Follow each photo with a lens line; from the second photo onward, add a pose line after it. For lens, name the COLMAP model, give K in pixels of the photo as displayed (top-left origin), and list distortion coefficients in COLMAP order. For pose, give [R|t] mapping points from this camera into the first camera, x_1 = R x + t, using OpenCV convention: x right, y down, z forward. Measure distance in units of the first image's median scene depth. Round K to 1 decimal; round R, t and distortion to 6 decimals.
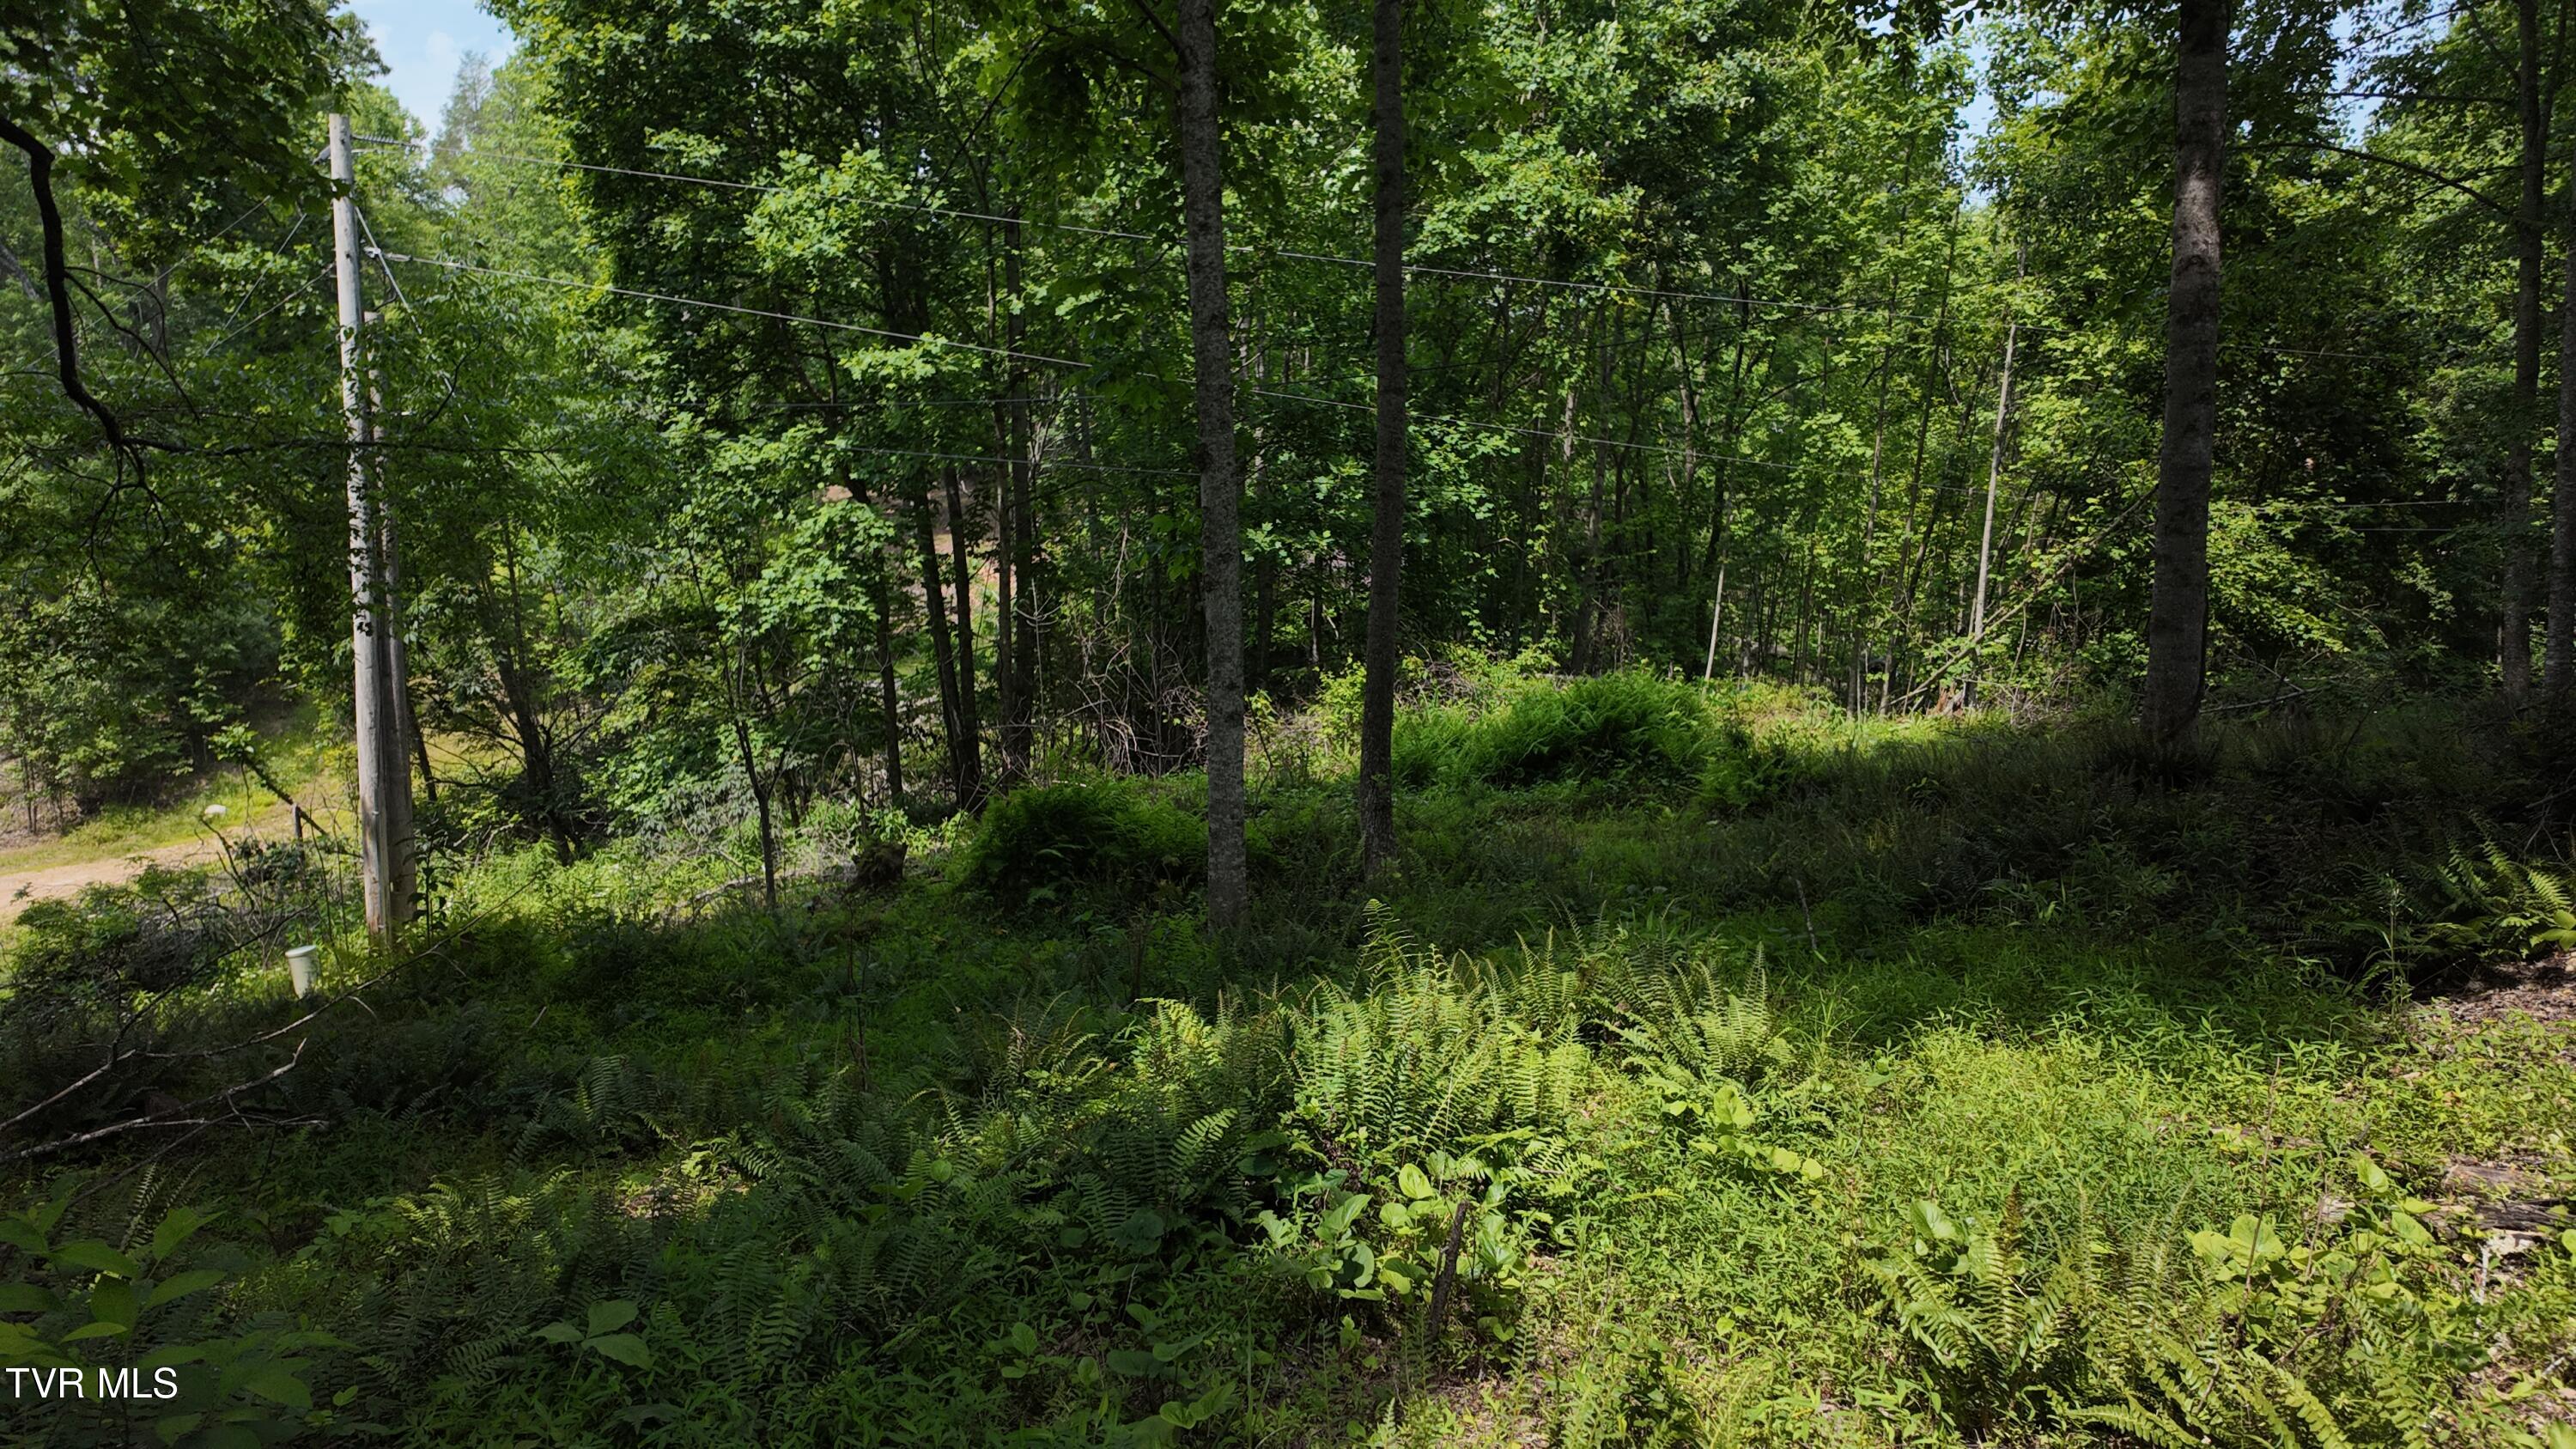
lens RADIAL K [[1489.9, 0, 1326.3], [0, 1489.9, 727.4], [0, 0, 1]] dist [0.055119, -0.034233]
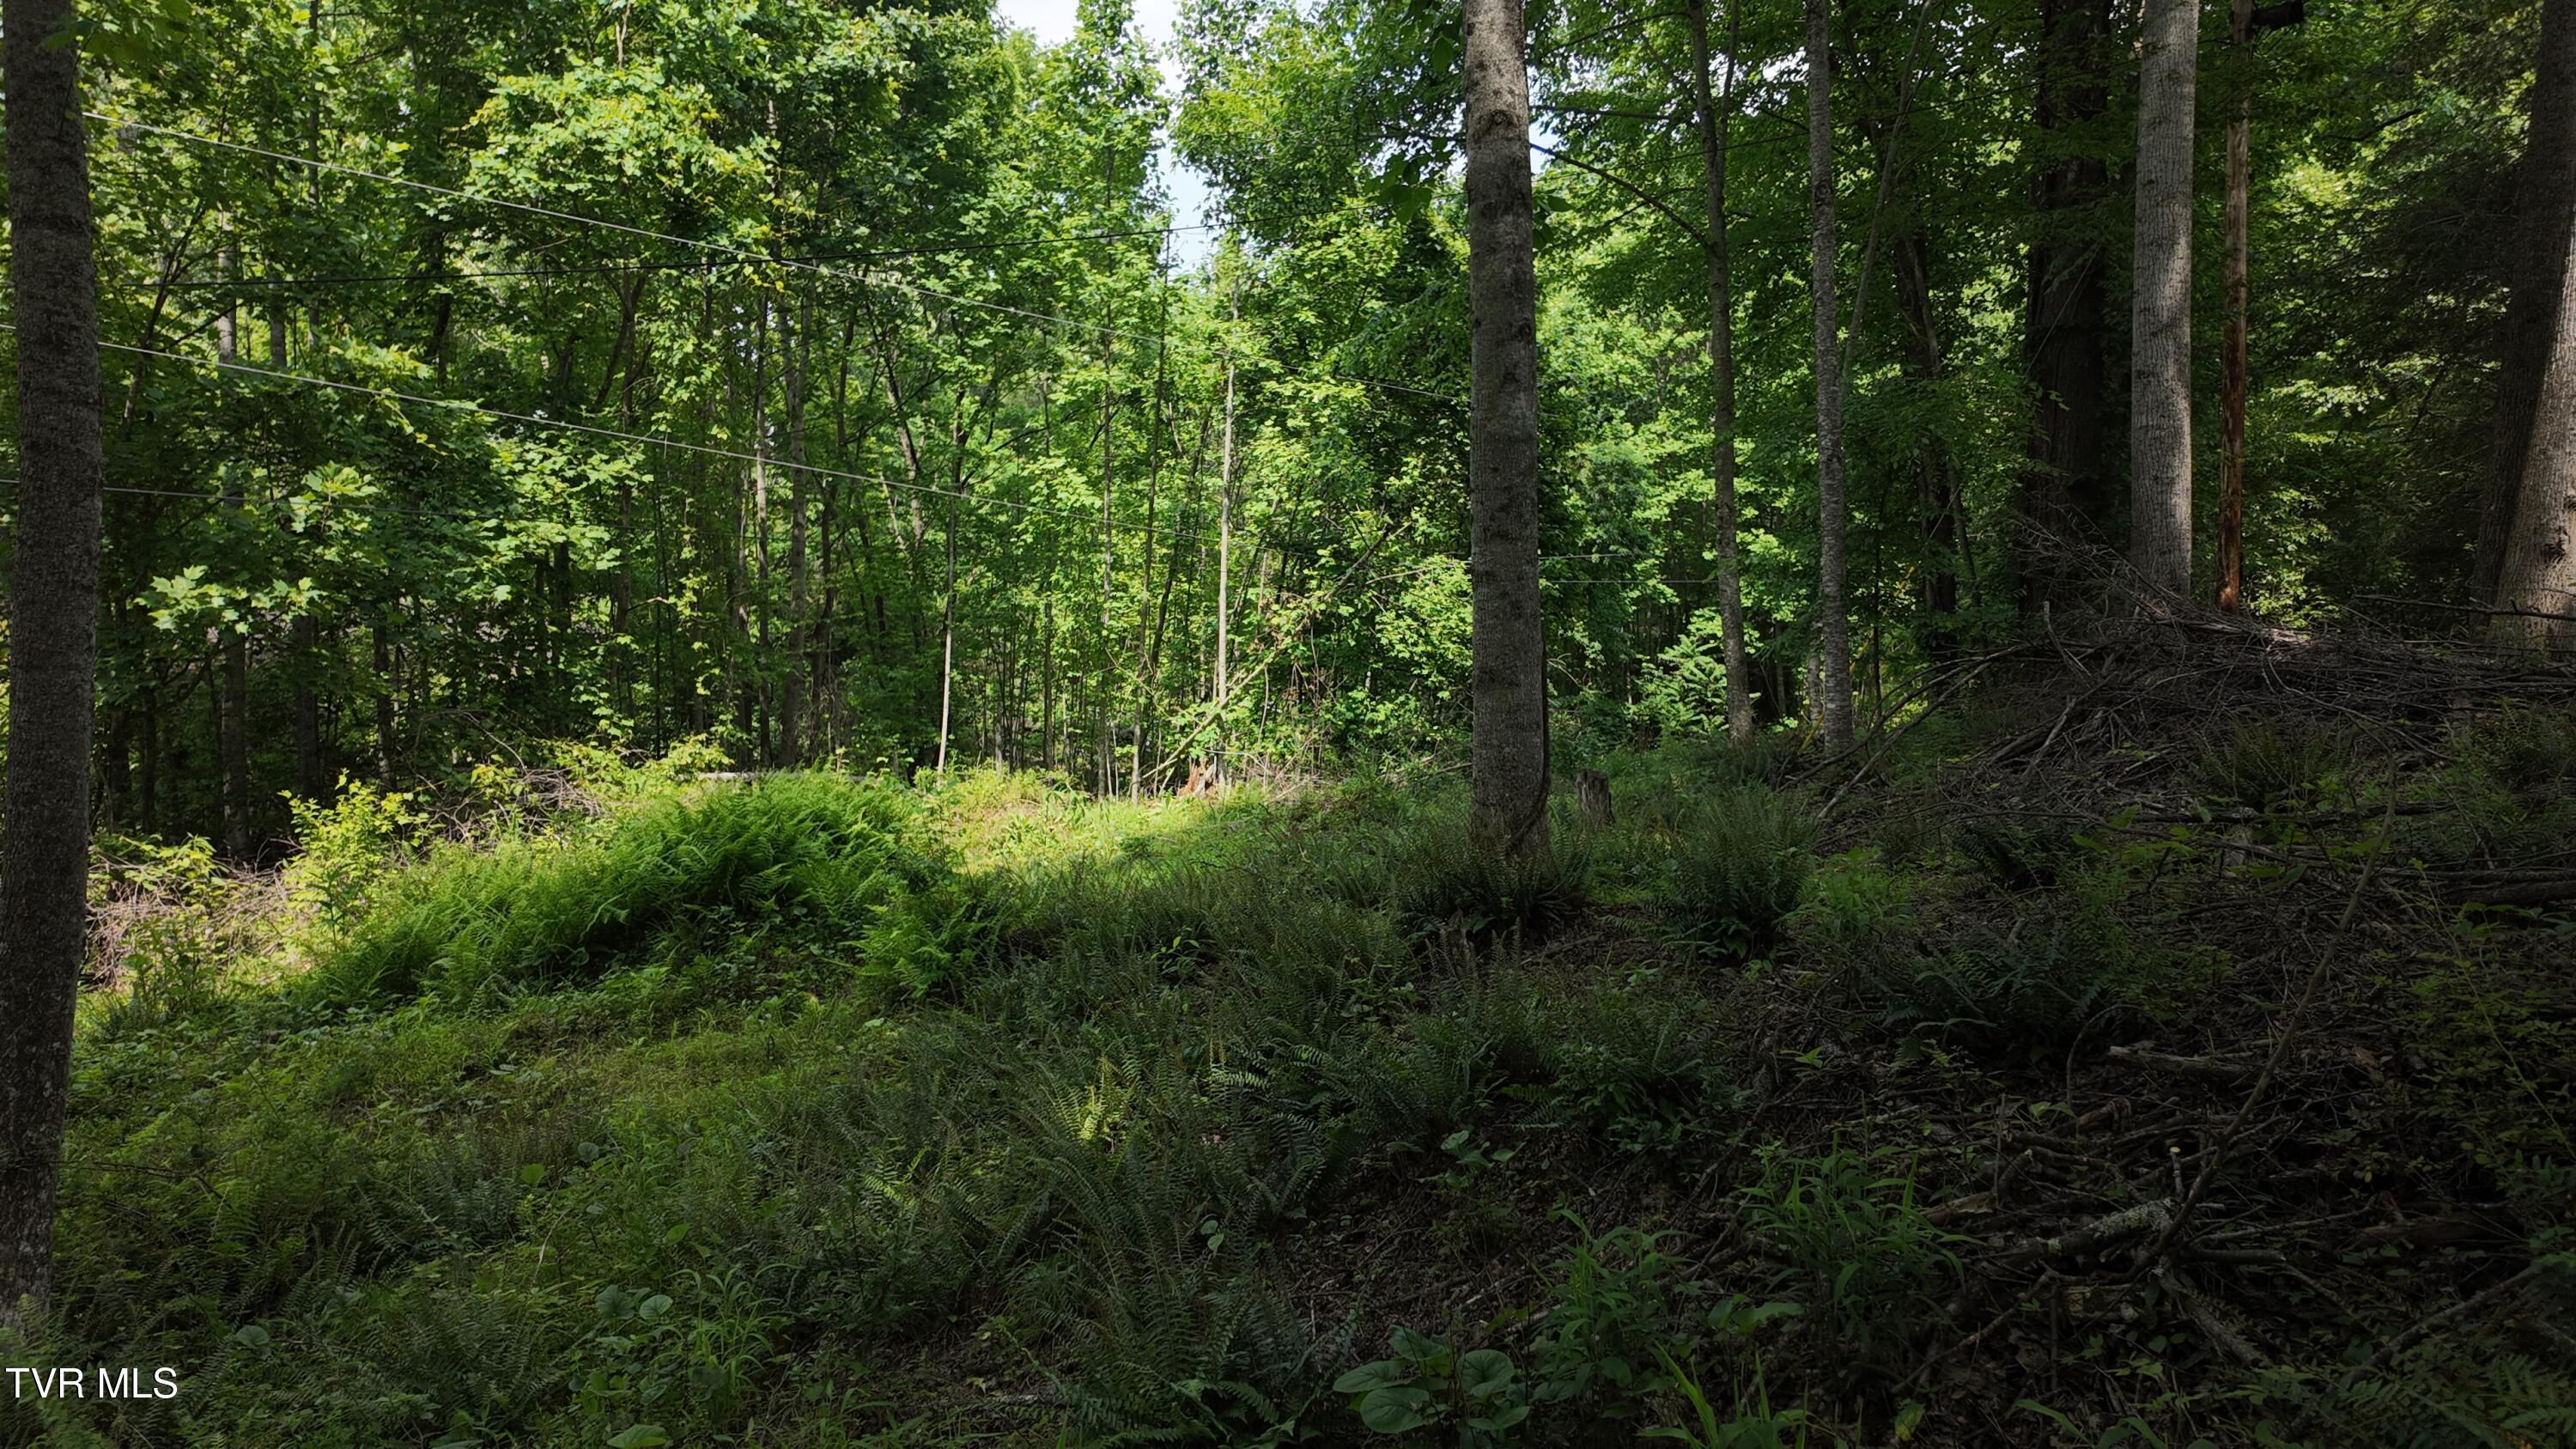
lens RADIAL K [[1480.3, 0, 1272.9], [0, 1480.3, 734.8], [0, 0, 1]] dist [-0.007385, -0.001345]
pose [[0.900061, -0.055391, 0.432229, 0.087103], [0.075873, 0.996658, -0.030272, -0.013009], [-0.429108, 0.060041, 0.901256, 0.221219]]
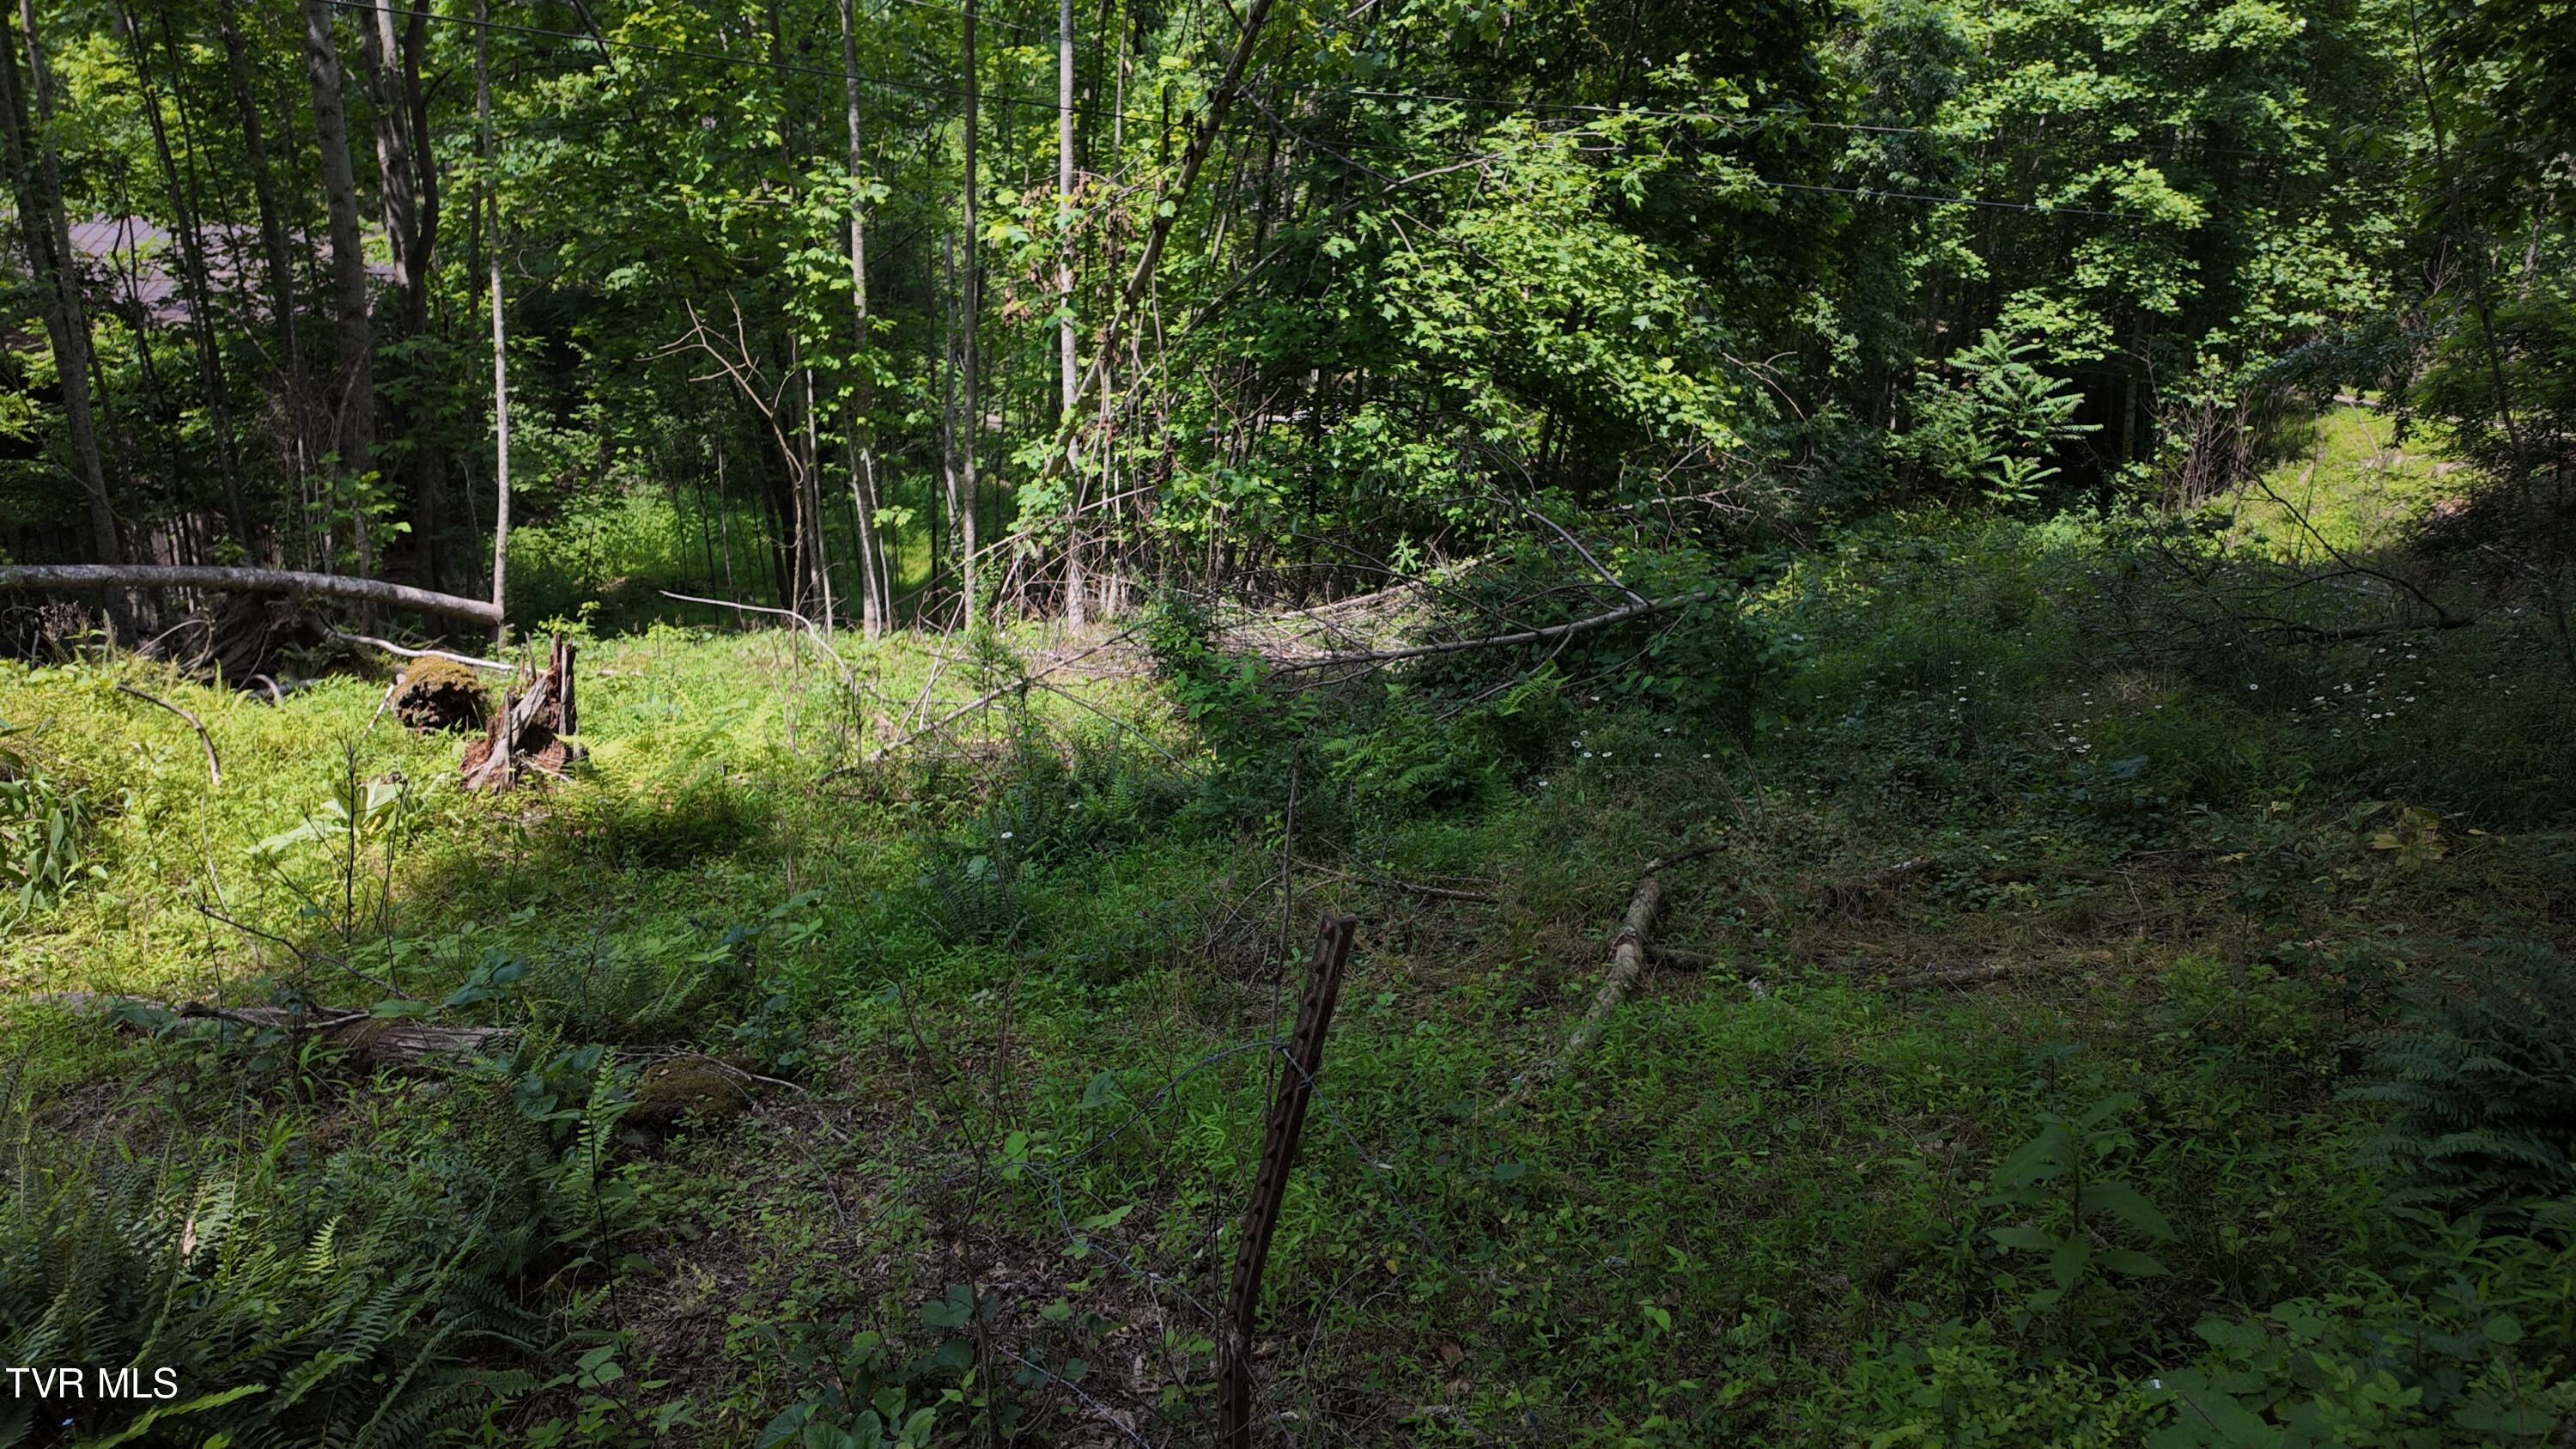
lens RADIAL K [[1650.0, 0, 1289.4], [0, 1650.0, 783.0], [0, 0, 1]] dist [0.041493, -0.055857]
pose [[0.941869, -0.086481, 0.324659, 0.387953], [0.031287, 0.984682, 0.171527, -0.044387], [-0.334520, -0.151398, 0.930148, 0.588086]]
